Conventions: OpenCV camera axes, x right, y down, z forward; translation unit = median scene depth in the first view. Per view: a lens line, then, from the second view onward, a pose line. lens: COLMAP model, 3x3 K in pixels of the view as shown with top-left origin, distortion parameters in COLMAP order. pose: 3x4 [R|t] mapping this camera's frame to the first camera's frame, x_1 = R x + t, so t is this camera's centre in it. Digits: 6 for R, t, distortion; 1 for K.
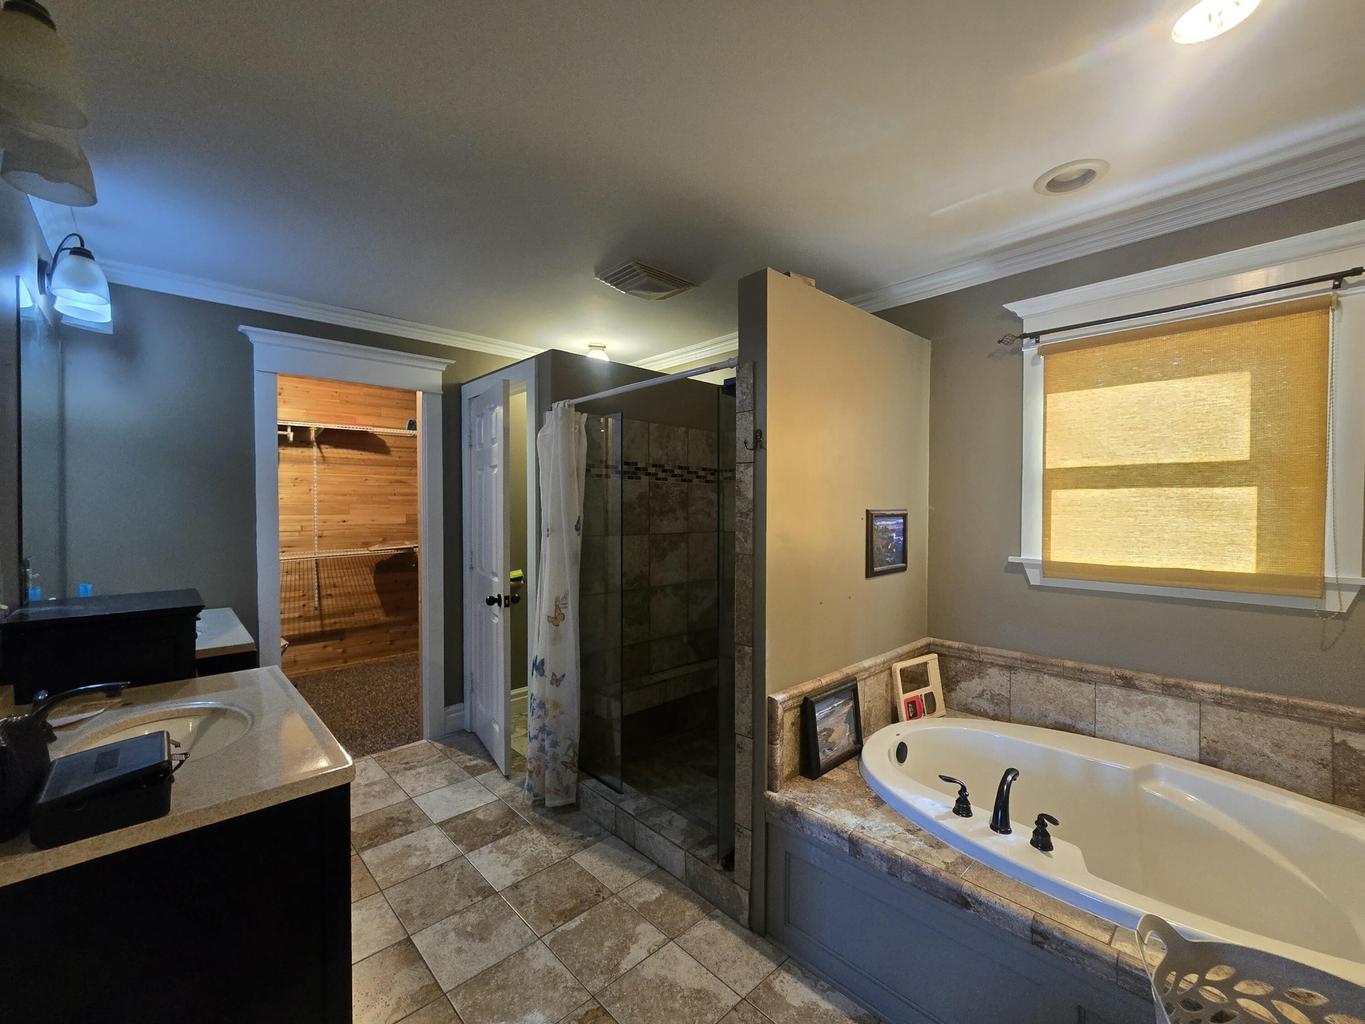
lens RADIAL K [[558.6, 0, 684.3], [0, 558.6, 514.2], [0, 0, 1]] dist [0.000449, -0.000189]
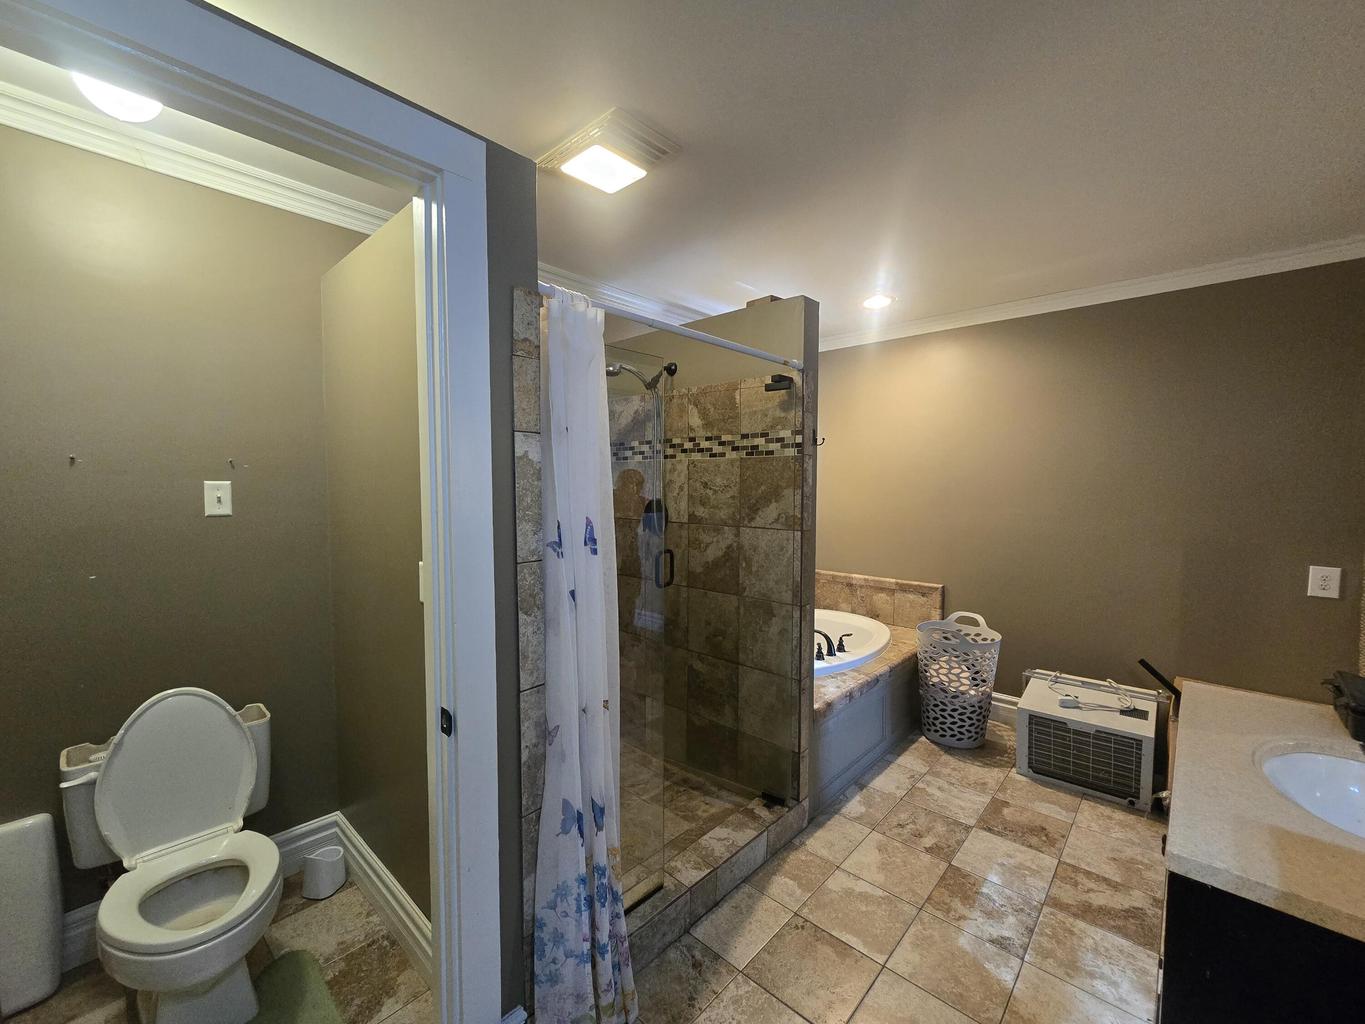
lens RADIAL K [[558.6, 0, 688.1], [0, 558.6, 509.9], [0, 0, 1]] dist [0.000449, -0.000189]
pose [[-0.071131, -0.048945, 0.996265, -1.850622], [0.002540, 0.998783, 0.049250, -0.056929], [-0.997464, 0.006033, -0.070920, 2.297492]]
